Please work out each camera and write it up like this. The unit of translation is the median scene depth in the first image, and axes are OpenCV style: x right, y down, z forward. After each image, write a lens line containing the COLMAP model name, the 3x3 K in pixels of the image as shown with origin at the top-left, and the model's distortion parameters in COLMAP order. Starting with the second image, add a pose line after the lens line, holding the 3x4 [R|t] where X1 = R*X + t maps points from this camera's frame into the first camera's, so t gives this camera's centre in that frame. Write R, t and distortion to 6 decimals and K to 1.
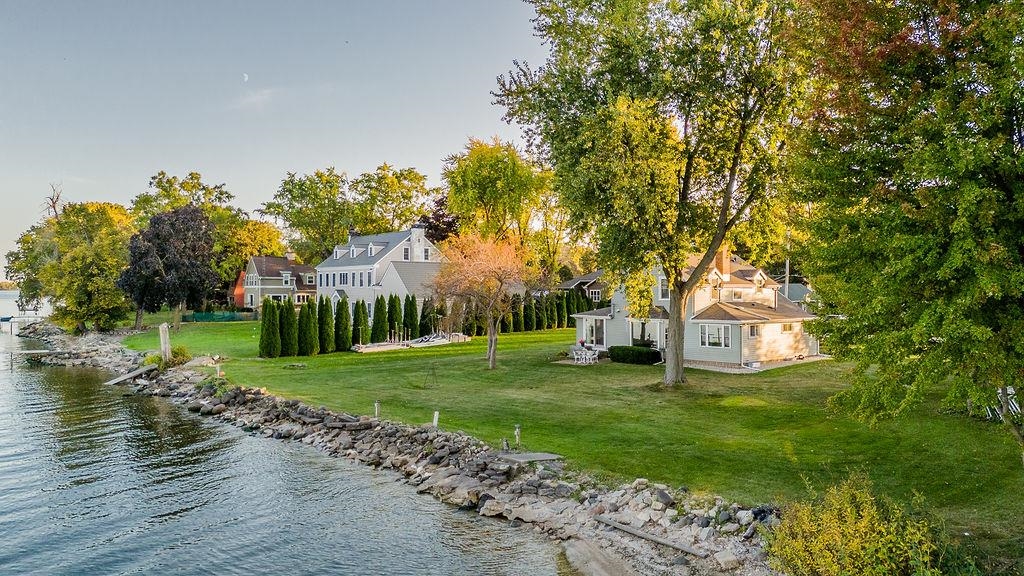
lens RADIAL K [[748.9, 0, 515.3], [0, 748.9, 289.3], [0, 0, 1]] dist [0.082604, -0.077533]
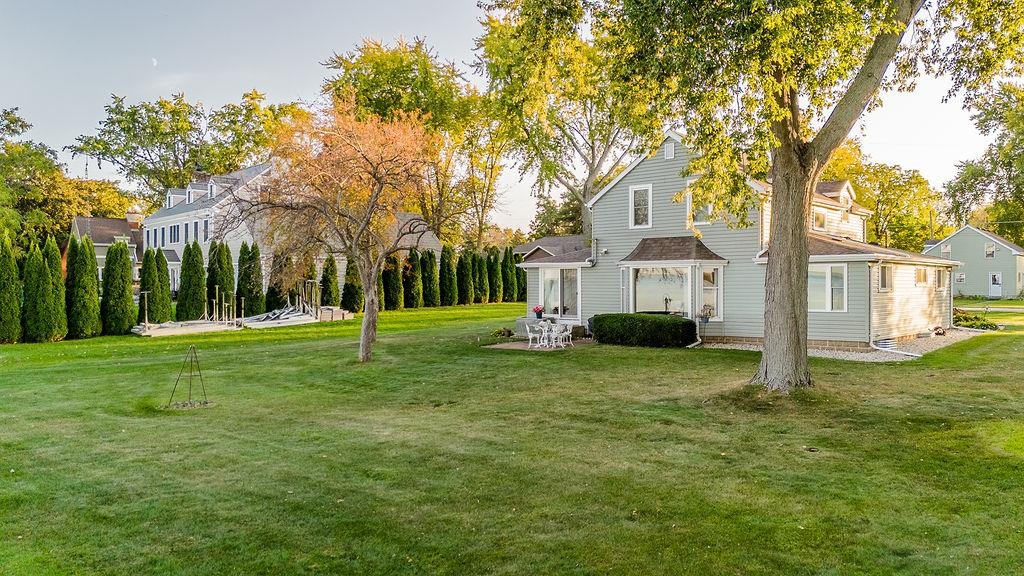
lens RADIAL K [[748.9, 0, 515.3], [0, 748.9, 289.3], [0, 0, 1]] dist [0.082604, -0.077533]
pose [[0.995167, -0.004283, 0.098107, 0.015359], [0.003551, 0.999965, 0.007628, 0.042625], [-0.098136, -0.007242, 0.995147, 0.381988]]
